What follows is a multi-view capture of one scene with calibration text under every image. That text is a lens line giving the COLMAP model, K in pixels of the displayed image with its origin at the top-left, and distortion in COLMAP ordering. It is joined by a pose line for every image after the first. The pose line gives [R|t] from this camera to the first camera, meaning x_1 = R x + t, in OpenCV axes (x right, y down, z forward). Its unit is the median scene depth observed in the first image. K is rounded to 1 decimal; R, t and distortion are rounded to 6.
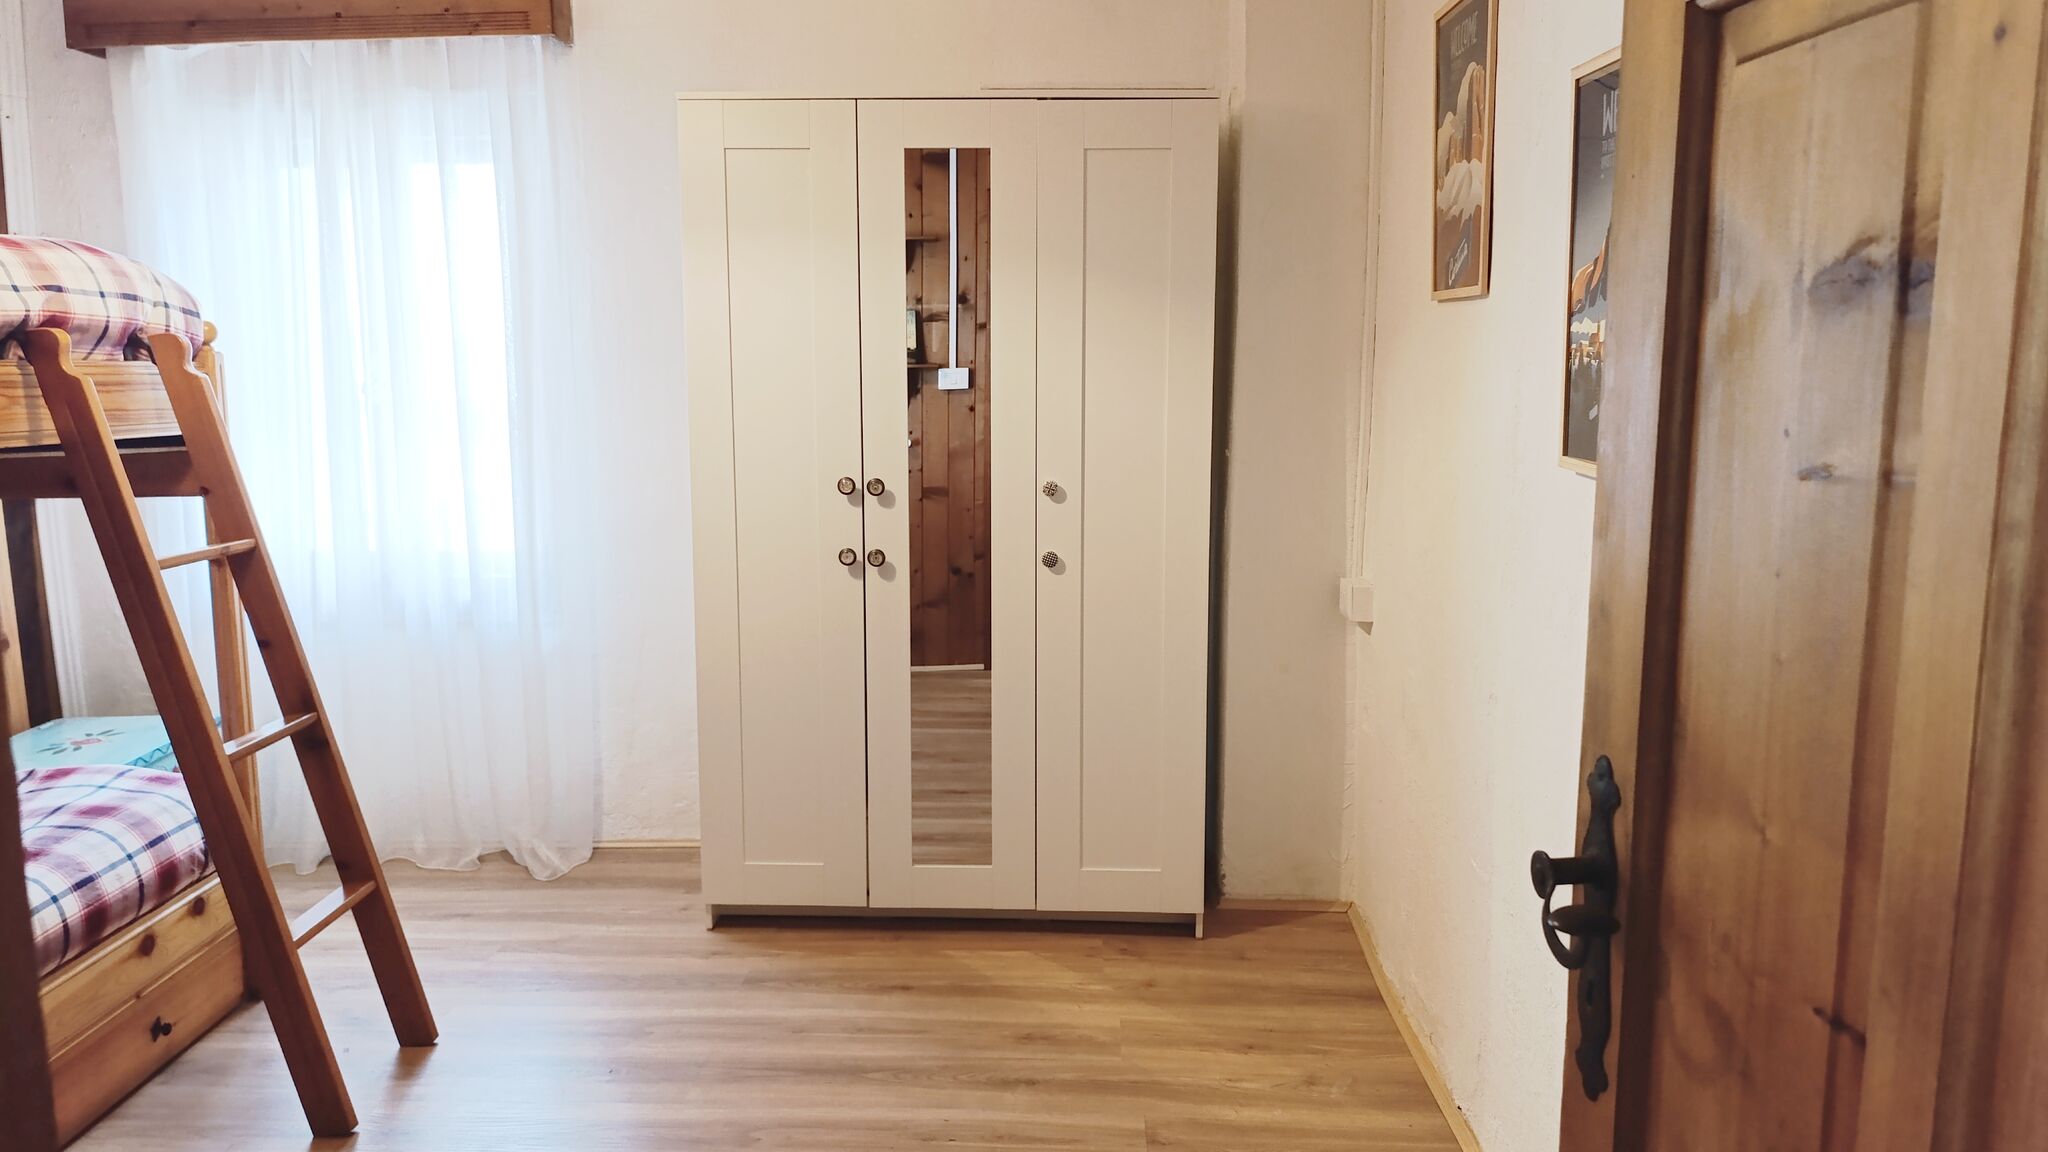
lens RADIAL K [[1383.1, 0, 1065.2], [0, 1383.1, 565.5], [0, 0, 1]] dist [0.005569, -0.032381]
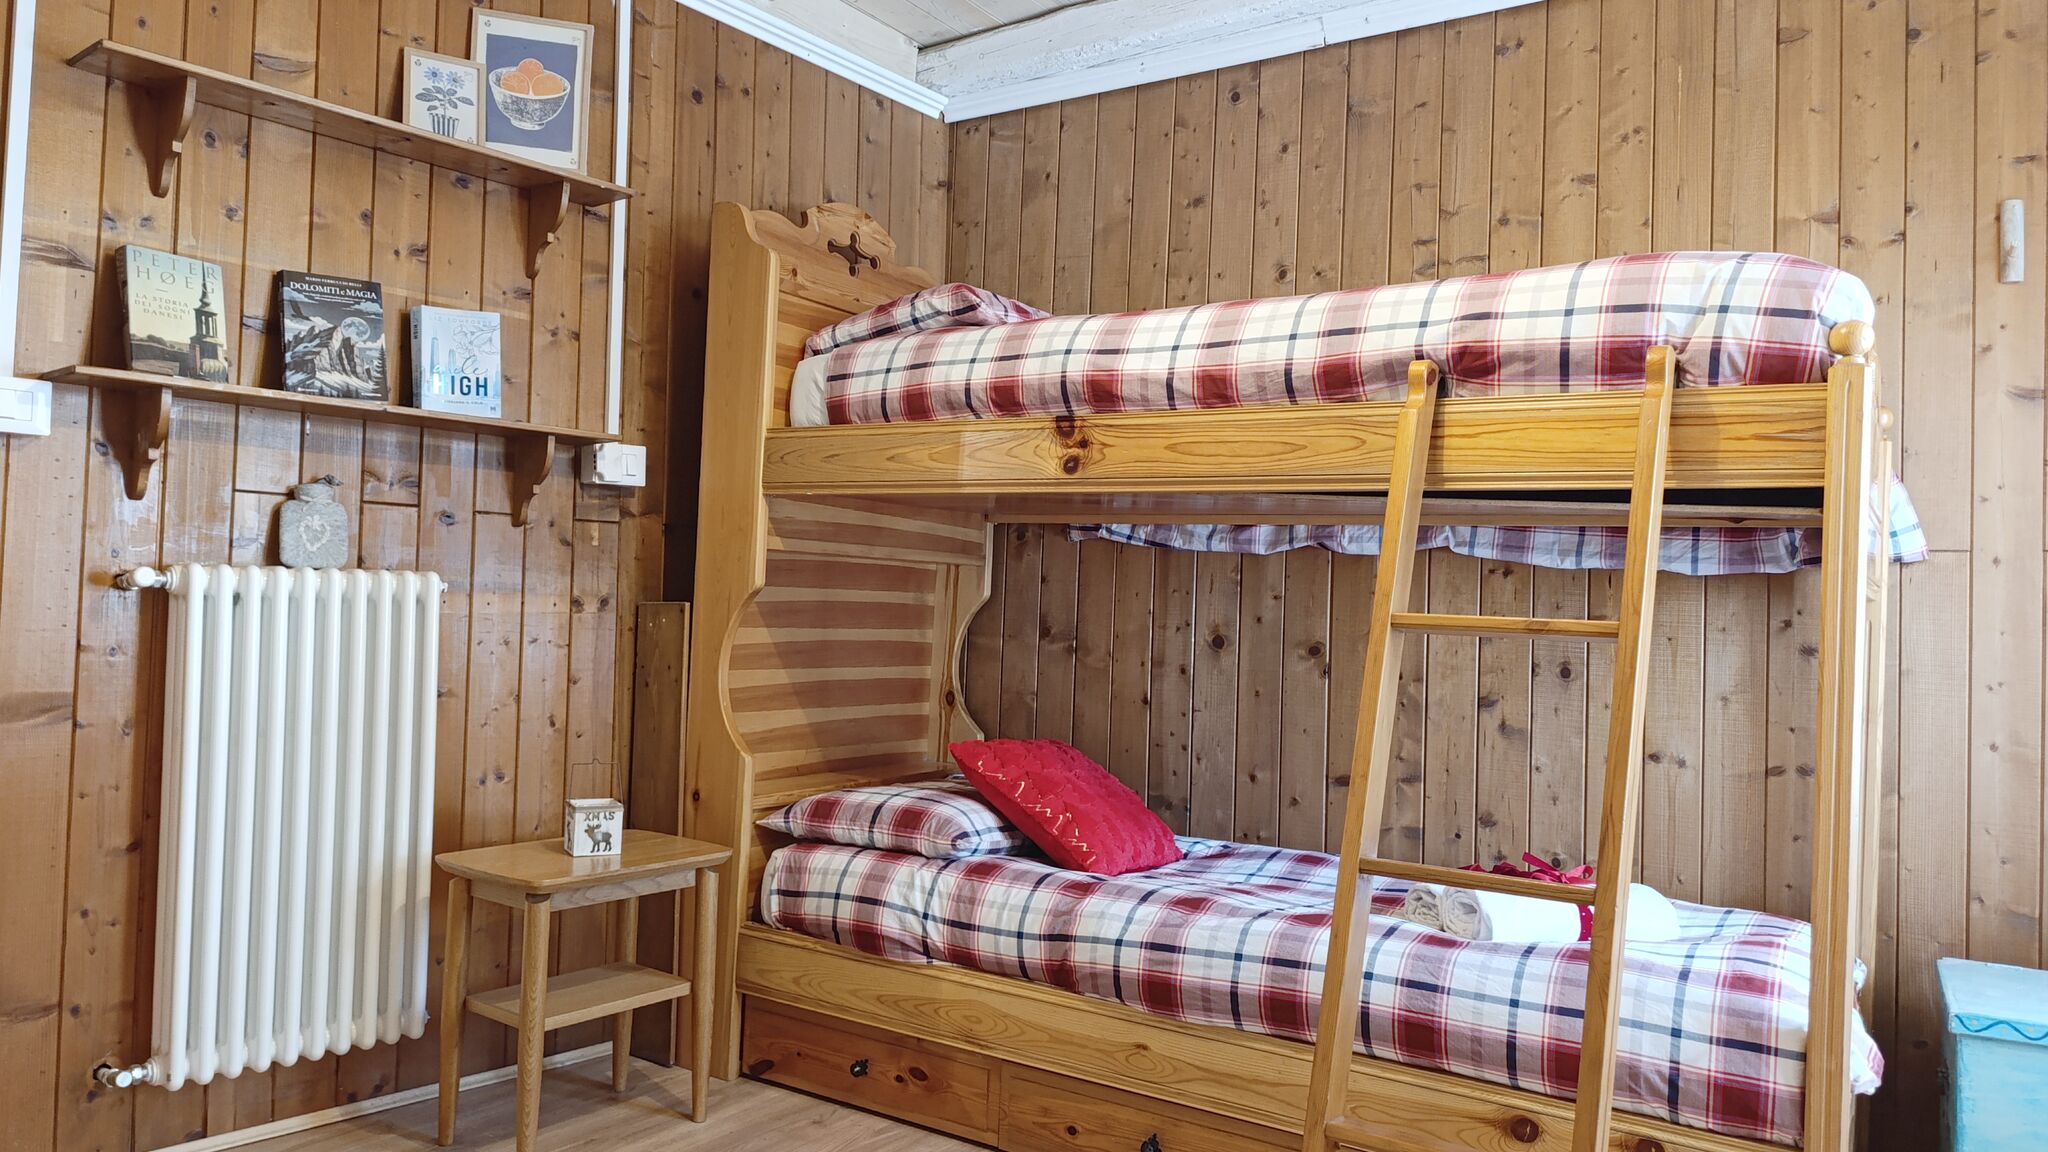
lens RADIAL K [[1412.3, 0, 1028.6], [0, 1412.3, 565.7], [0, 0, 1]] dist [0.055640, -0.074411]
pose [[-0.565993, -0.040100, -0.823434, 0.158798], [-0.150382, 0.987080, 0.055296, -0.039545], [0.810578, 0.155127, -0.564711, 1.081300]]
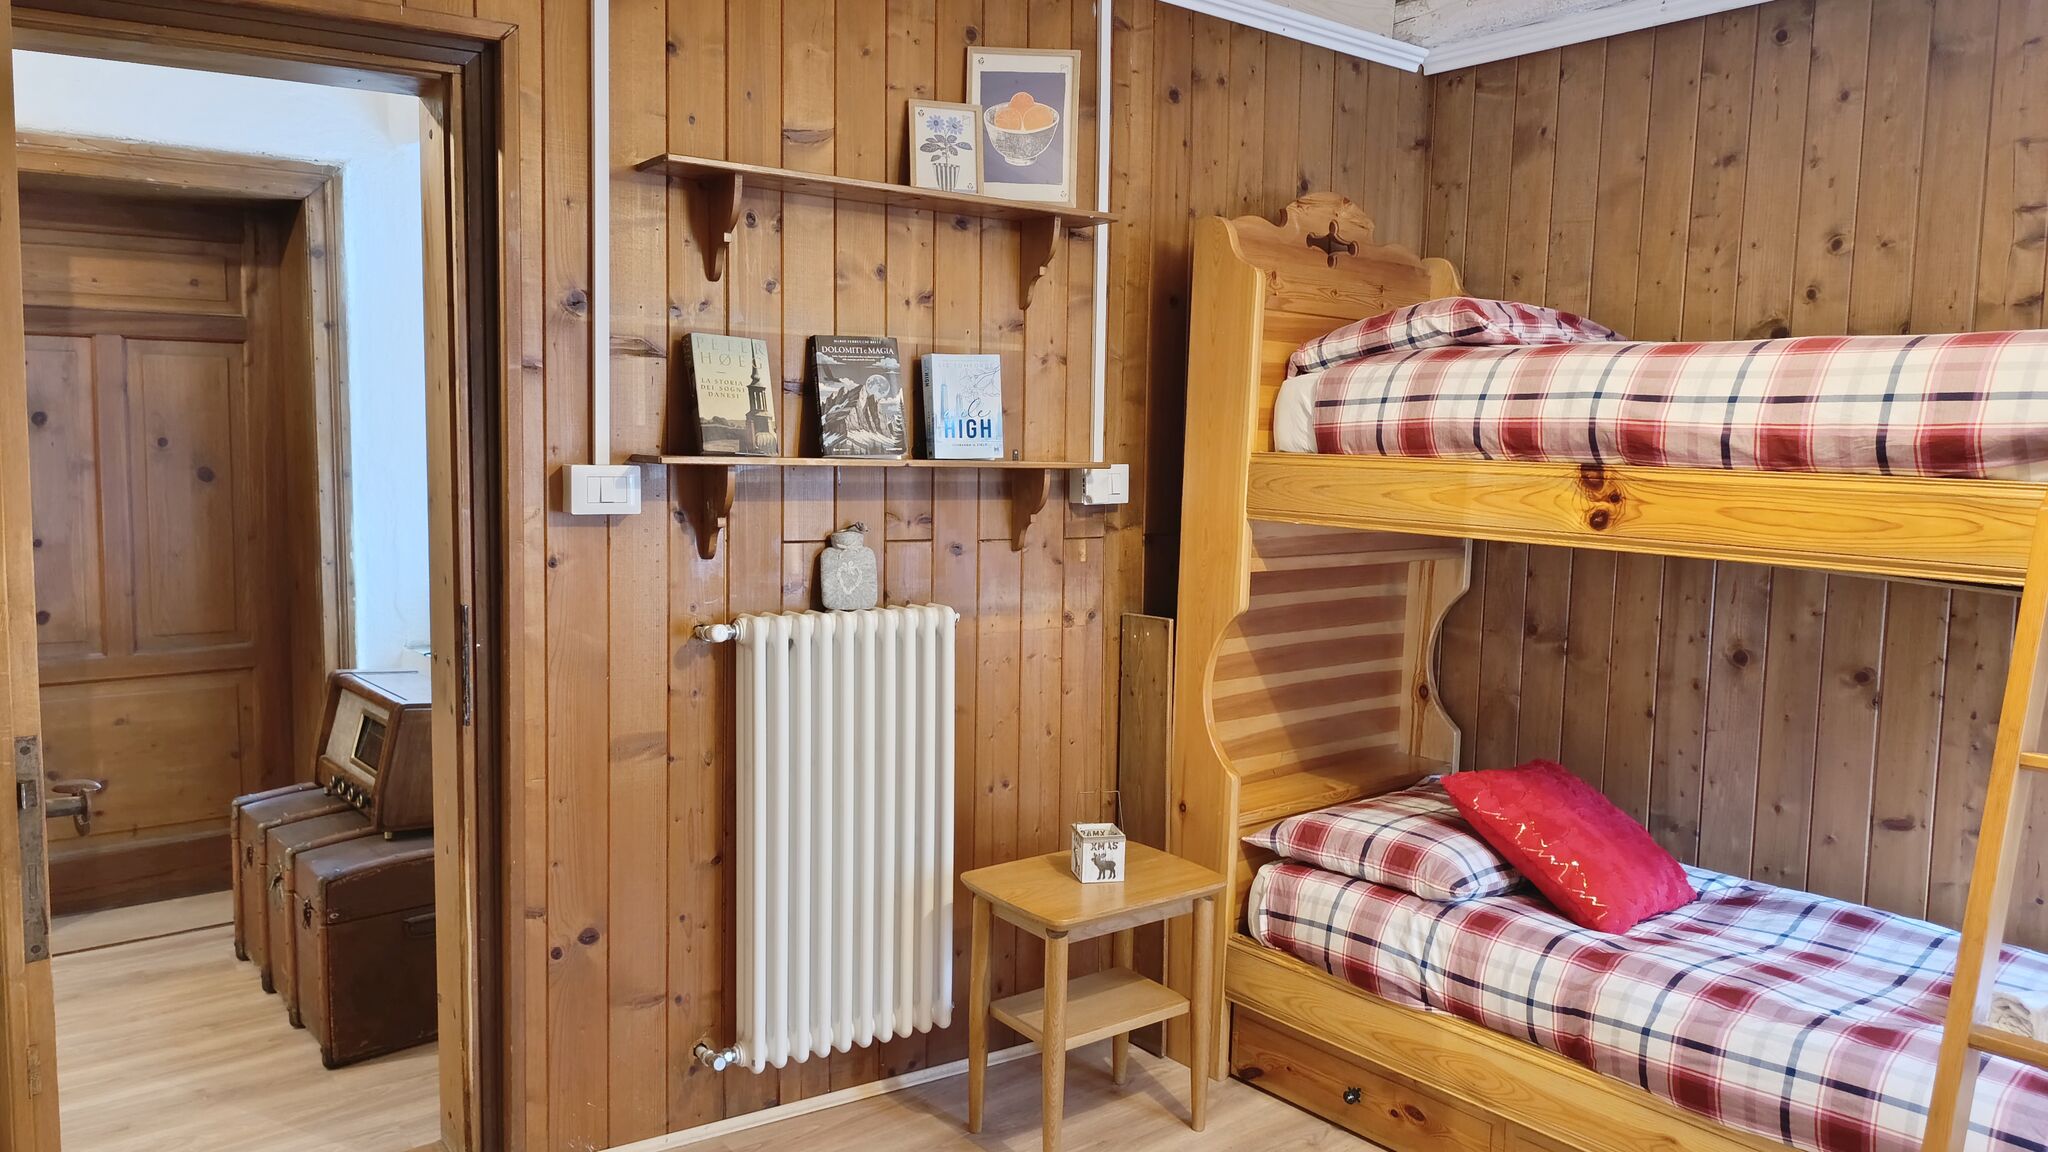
lens RADIAL K [[1411.5, 0, 1026.3], [0, 1411.5, 559.8], [0, 0, 1]] dist [0.037294, -0.044726]
pose [[-0.773297, 0.039026, -0.632842, 0.195000], [-0.112216, 0.973923, 0.197182, -0.162232], [0.624035, 0.223495, -0.748752, 1.004469]]
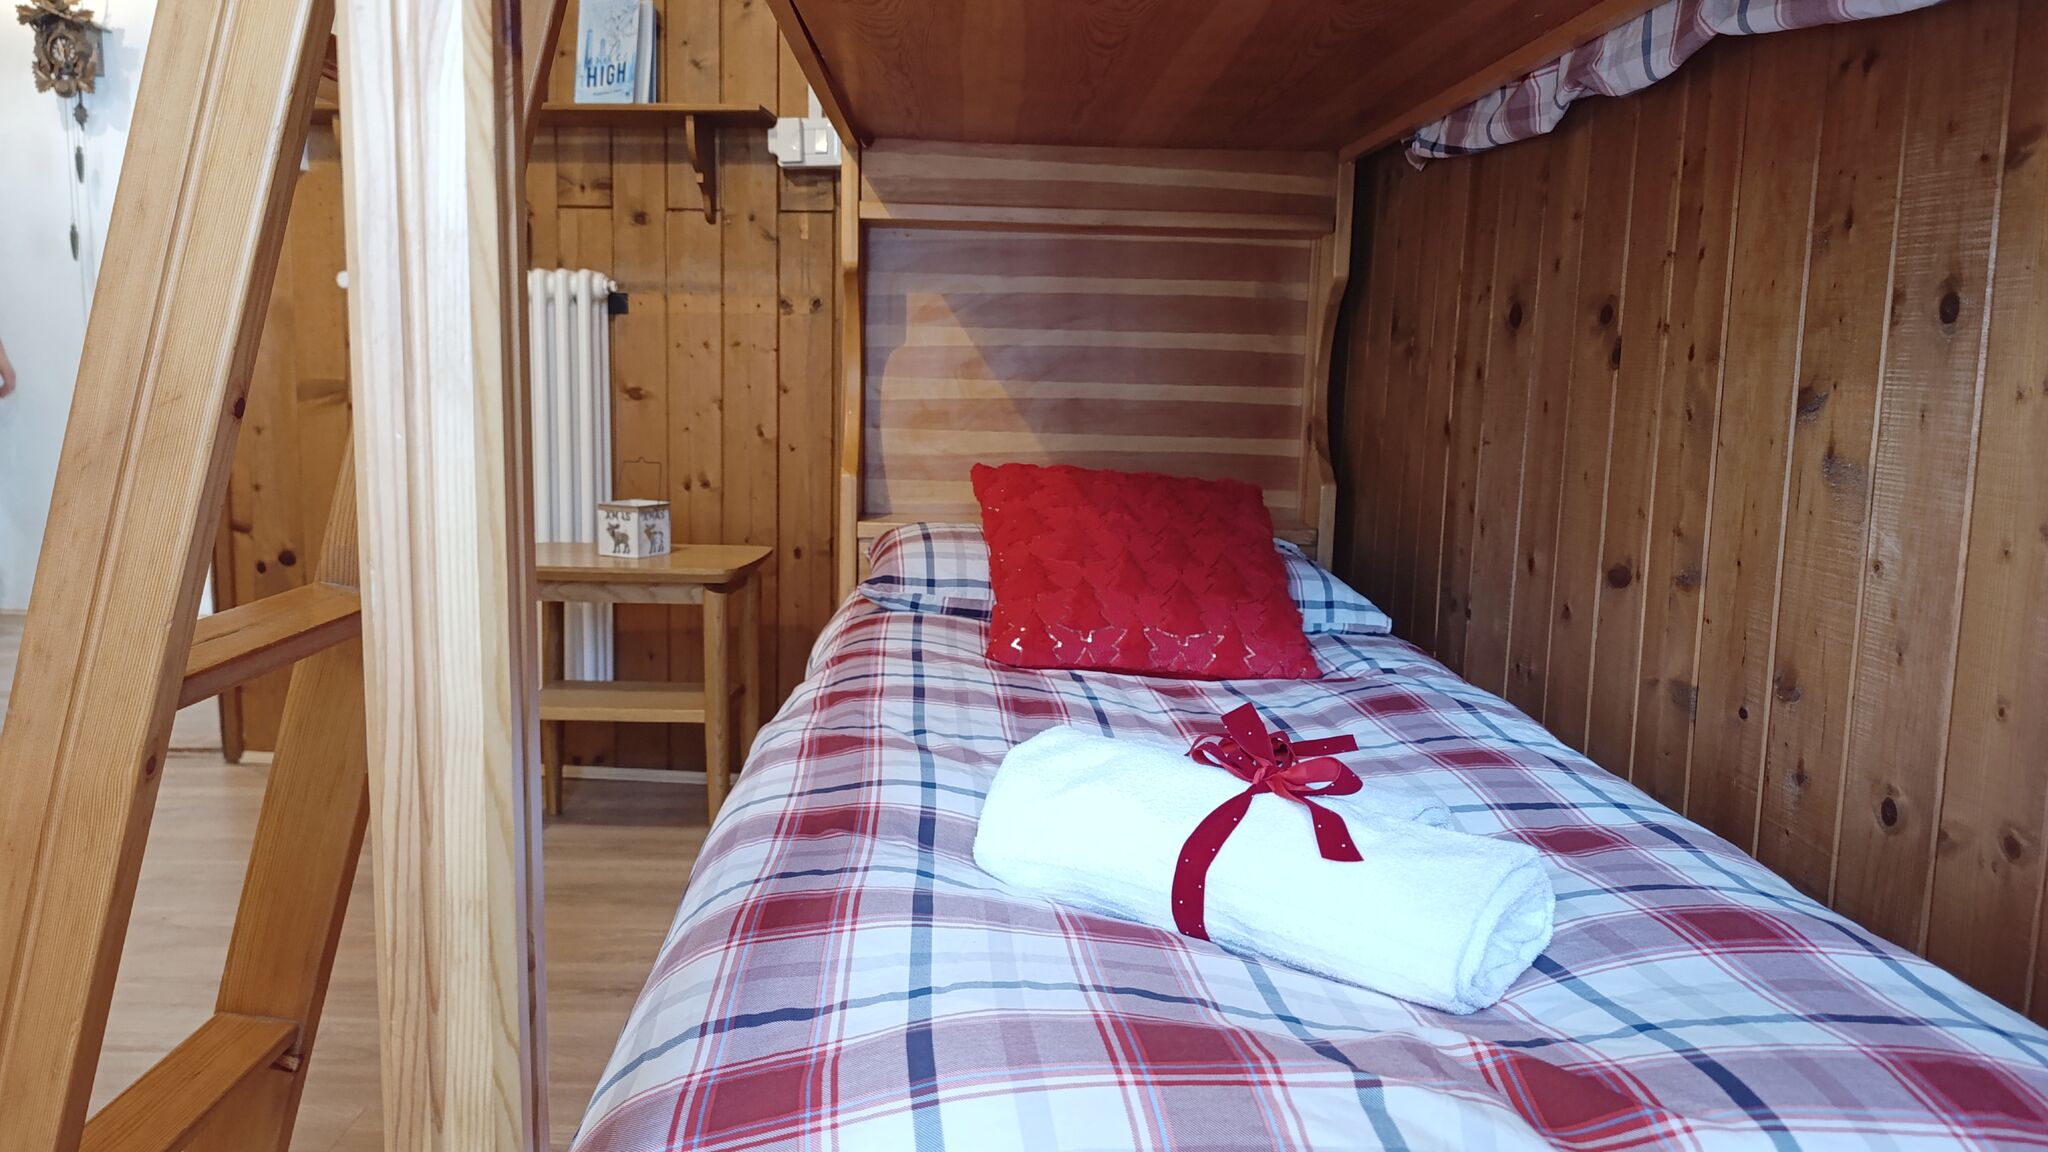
lens RADIAL K [[1412.3, 0, 1028.6], [0, 1412.3, 565.7], [0, 0, 1]] dist [0.055640, -0.074411]
pose [[-0.999663, -0.016115, -0.020367, -0.691951], [-0.020991, 0.963128, 0.268223, 0.006752], [0.015294, 0.268560, -0.963142, 1.205541]]
